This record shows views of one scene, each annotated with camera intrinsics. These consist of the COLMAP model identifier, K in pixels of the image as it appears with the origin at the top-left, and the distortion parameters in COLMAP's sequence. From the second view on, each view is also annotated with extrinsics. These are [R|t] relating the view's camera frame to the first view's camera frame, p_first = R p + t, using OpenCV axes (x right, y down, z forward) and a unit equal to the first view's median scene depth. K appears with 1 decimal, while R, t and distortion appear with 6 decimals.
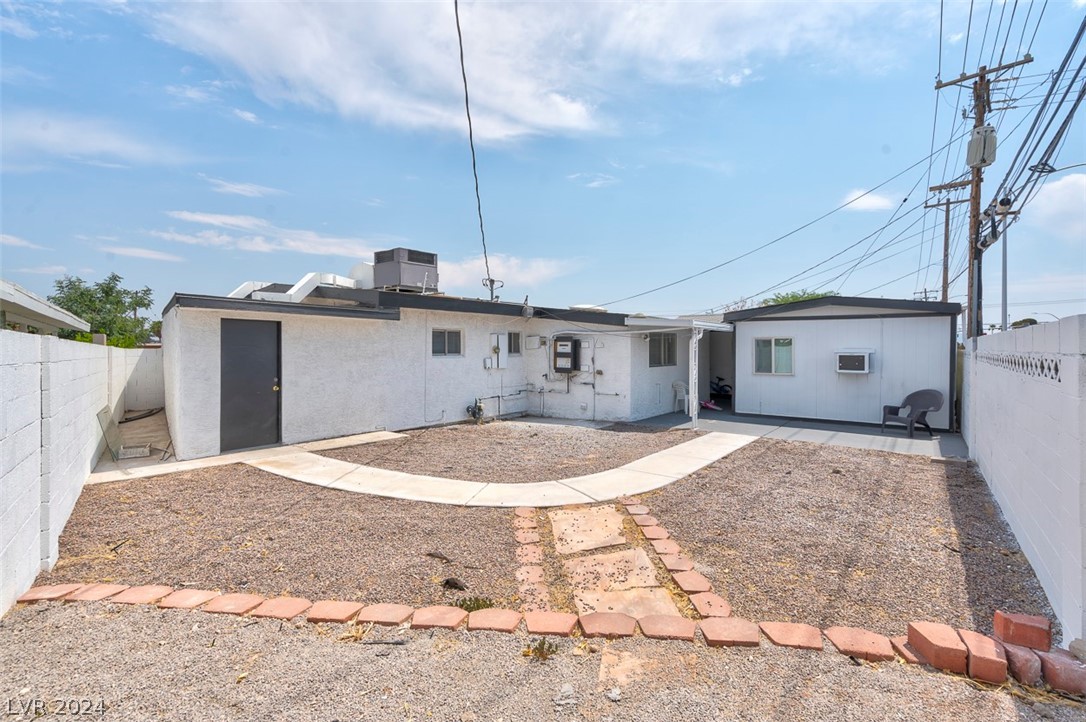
lens RADIAL K [[497.5, 0, 543.5], [0, 497.5, 359.6], [0, 0, 1]] dist [0.003780, 0.000229]
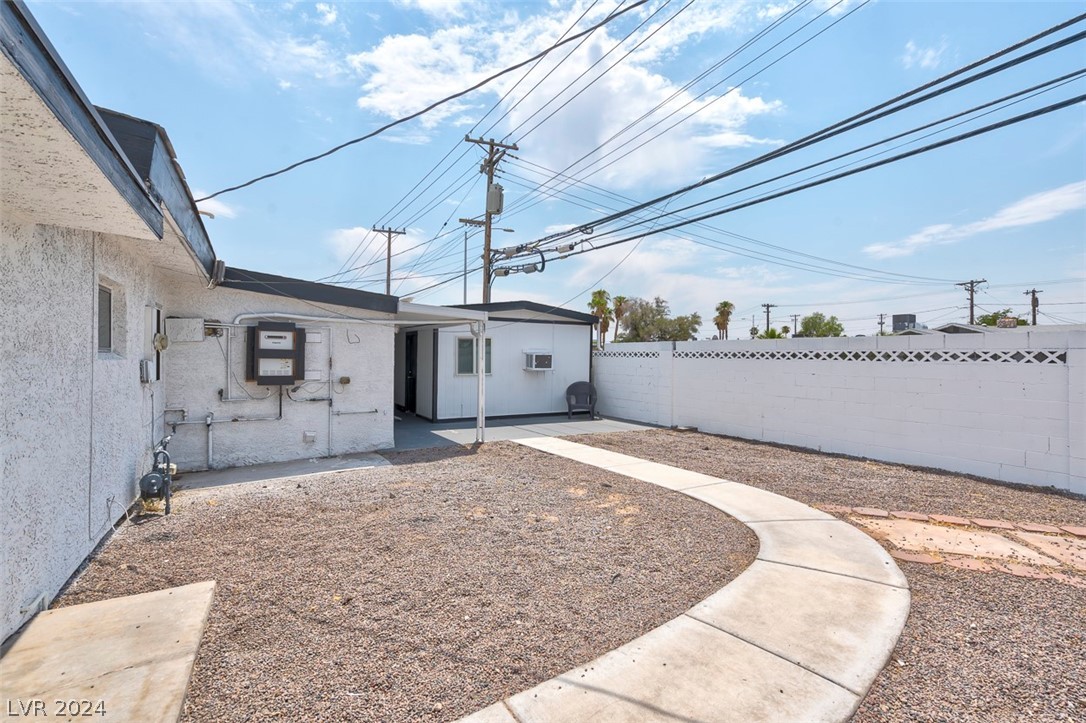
lens RADIAL K [[497.5, 0, 543.8], [0, 497.5, 354.9], [0, 0, 1]] dist [0.003780, 0.000229]
pose [[0.384514, 0.002582, 0.923115, -0.379293], [0.013590, 0.999872, -0.008458, 0.000948], [-0.923019, 0.015798, 0.384430, 0.492527]]
